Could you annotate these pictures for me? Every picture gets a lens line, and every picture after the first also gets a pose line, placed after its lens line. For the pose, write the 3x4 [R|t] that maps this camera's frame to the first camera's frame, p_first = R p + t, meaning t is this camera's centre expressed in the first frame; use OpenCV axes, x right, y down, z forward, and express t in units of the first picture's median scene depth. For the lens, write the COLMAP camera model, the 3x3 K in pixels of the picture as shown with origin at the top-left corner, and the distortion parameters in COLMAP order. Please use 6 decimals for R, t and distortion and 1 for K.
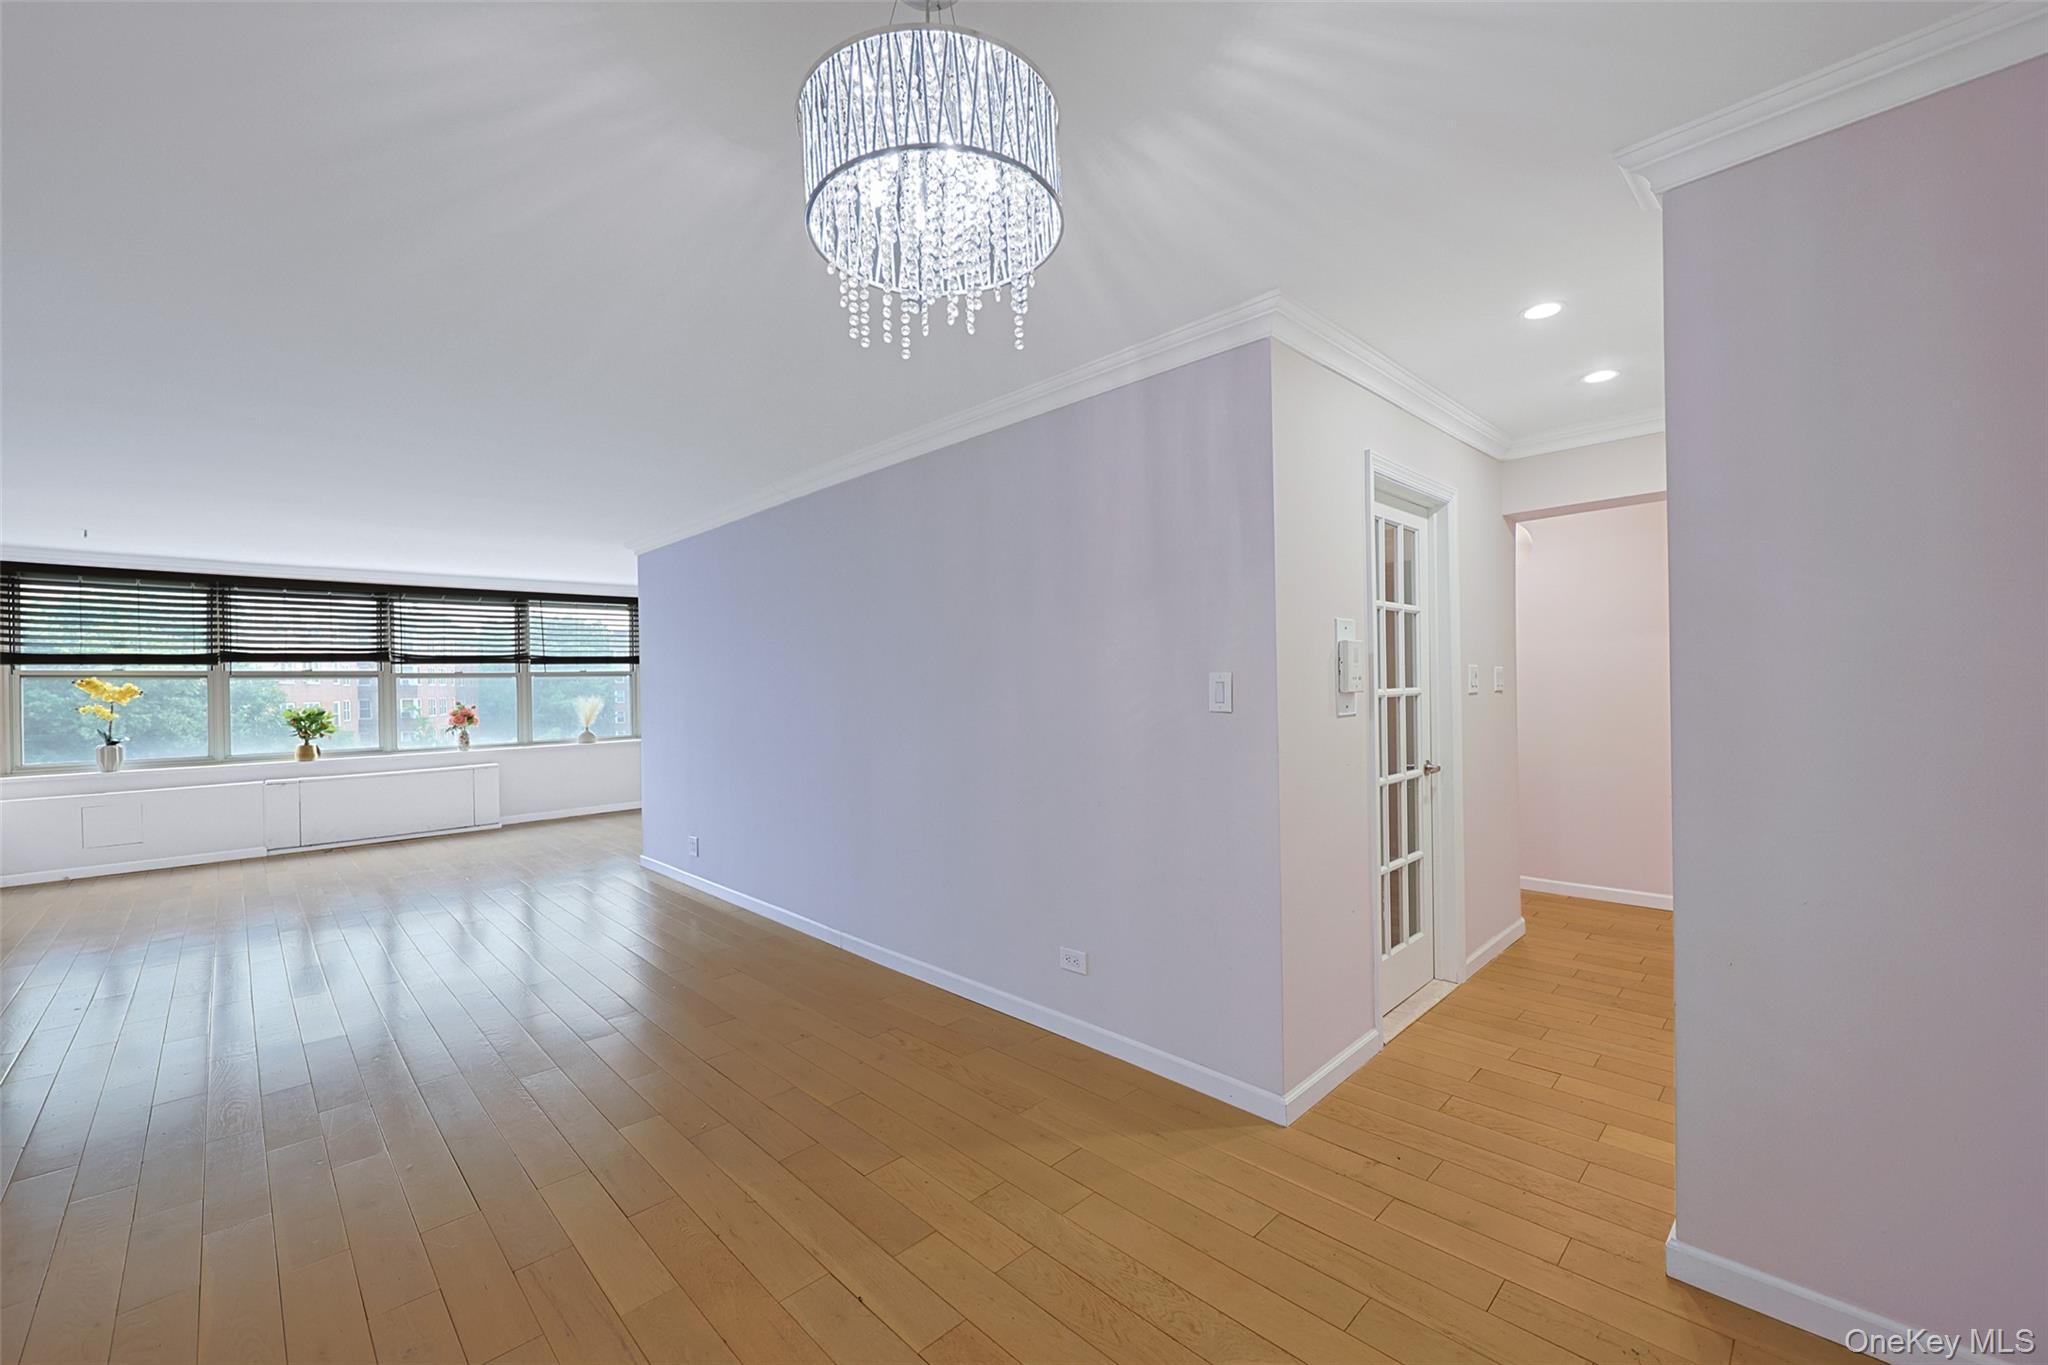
lens RADIAL K [[824.8, 0, 1024.0], [0, 824.8, 682.5], [0, 0, 1]] dist [0.000632, 0.000112]
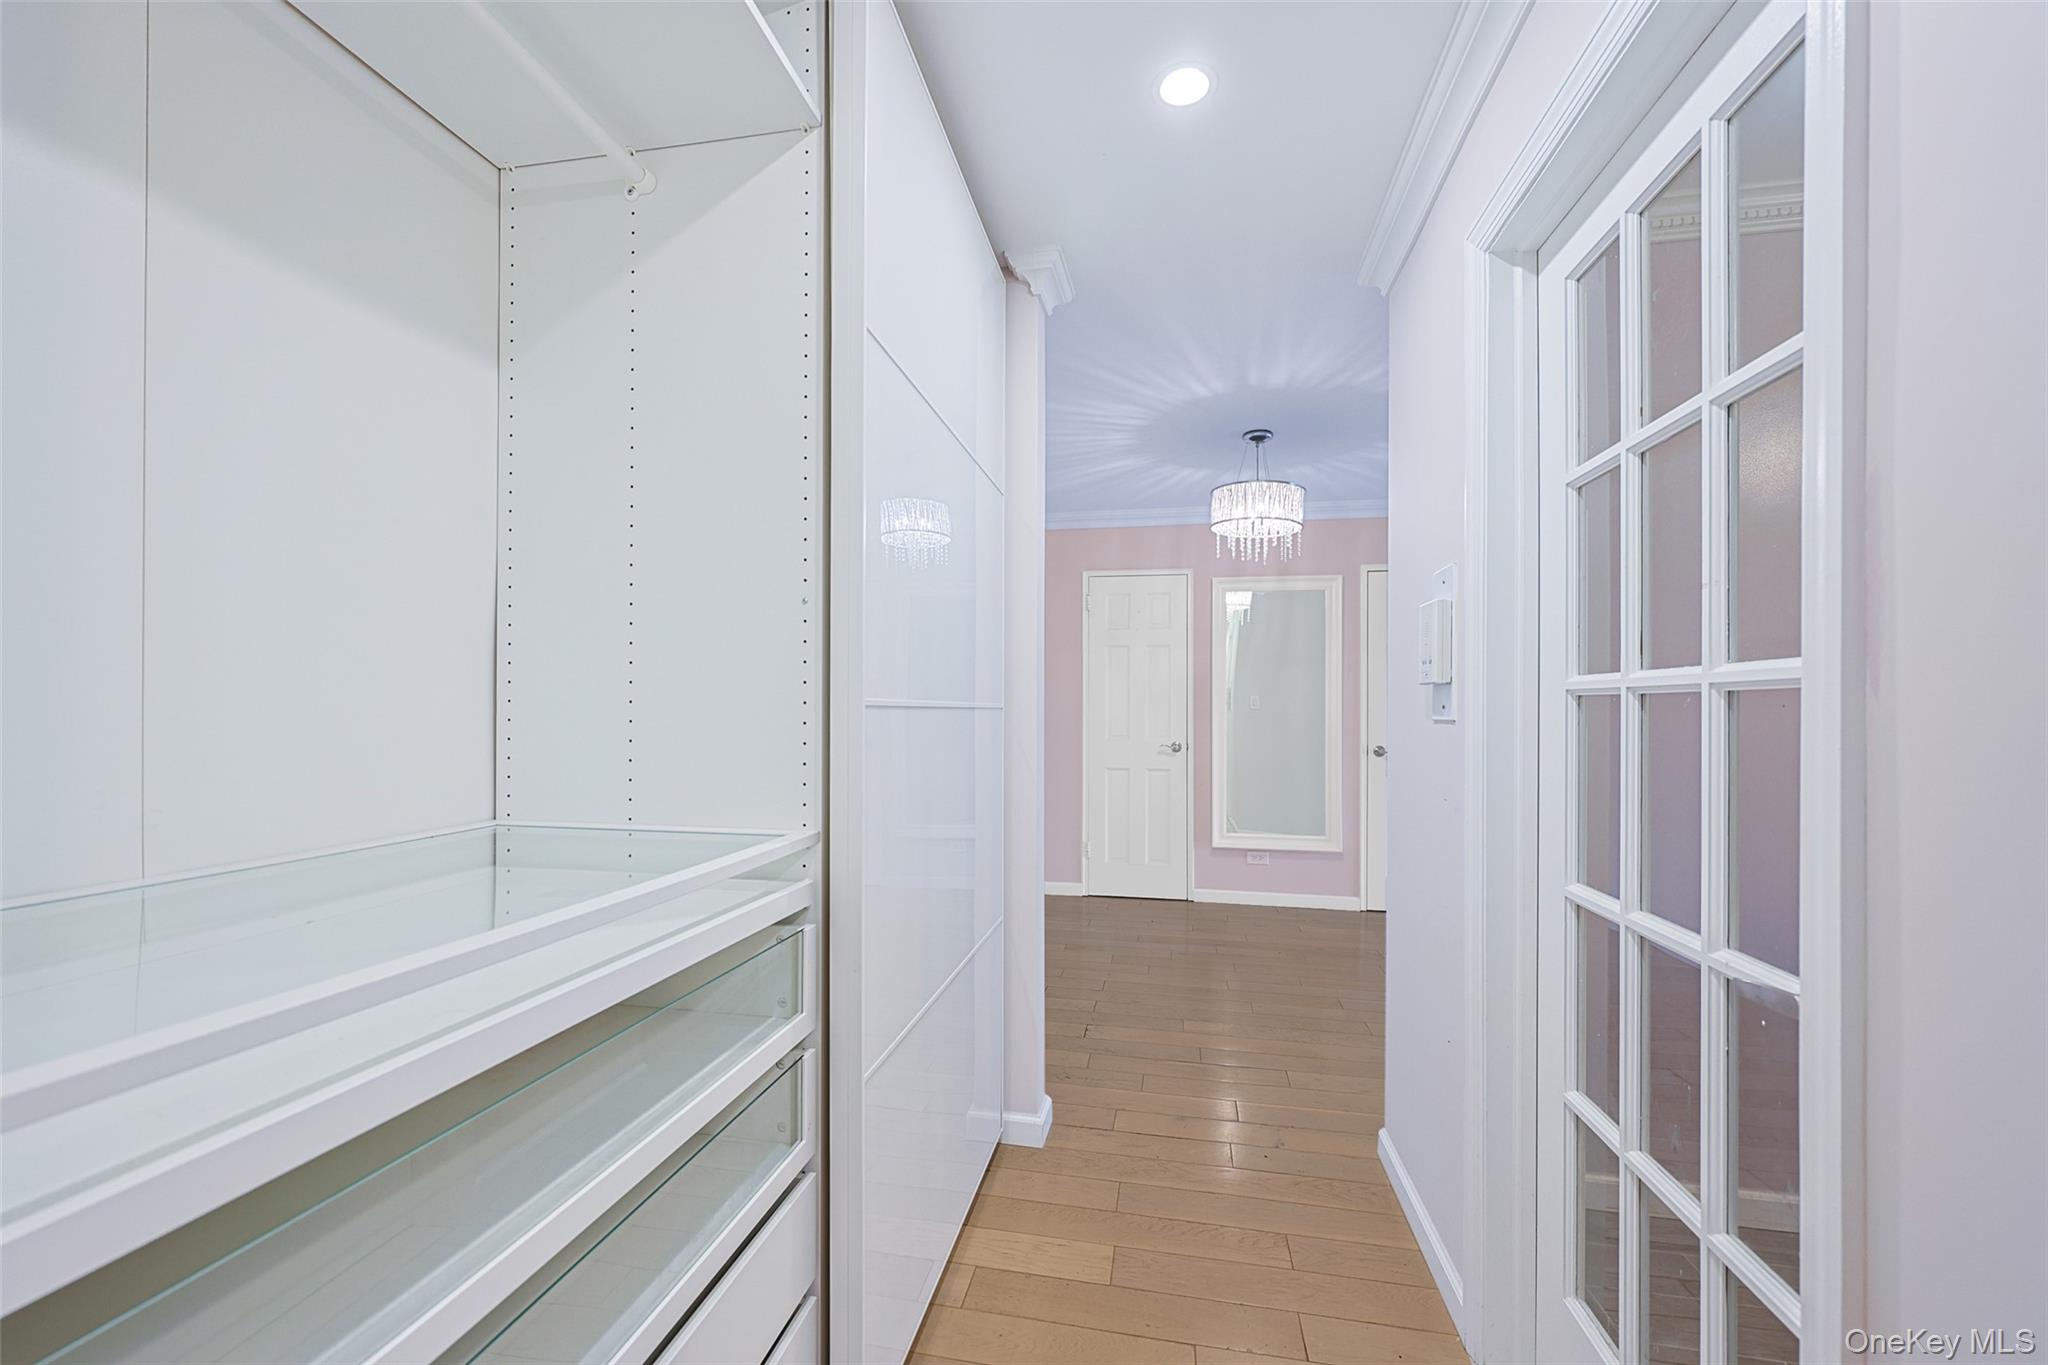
lens RADIAL K [[824.8, 0, 1024.0], [0, 824.8, 682.5], [0, 0, 1]] dist [0.000632, 0.000112]
pose [[-0.825122, -0.003726, -0.564942, 1.446276], [0.007509, 0.999818, -0.017561, 0.029270], [0.564905, -0.018733, -0.824944, 1.920334]]
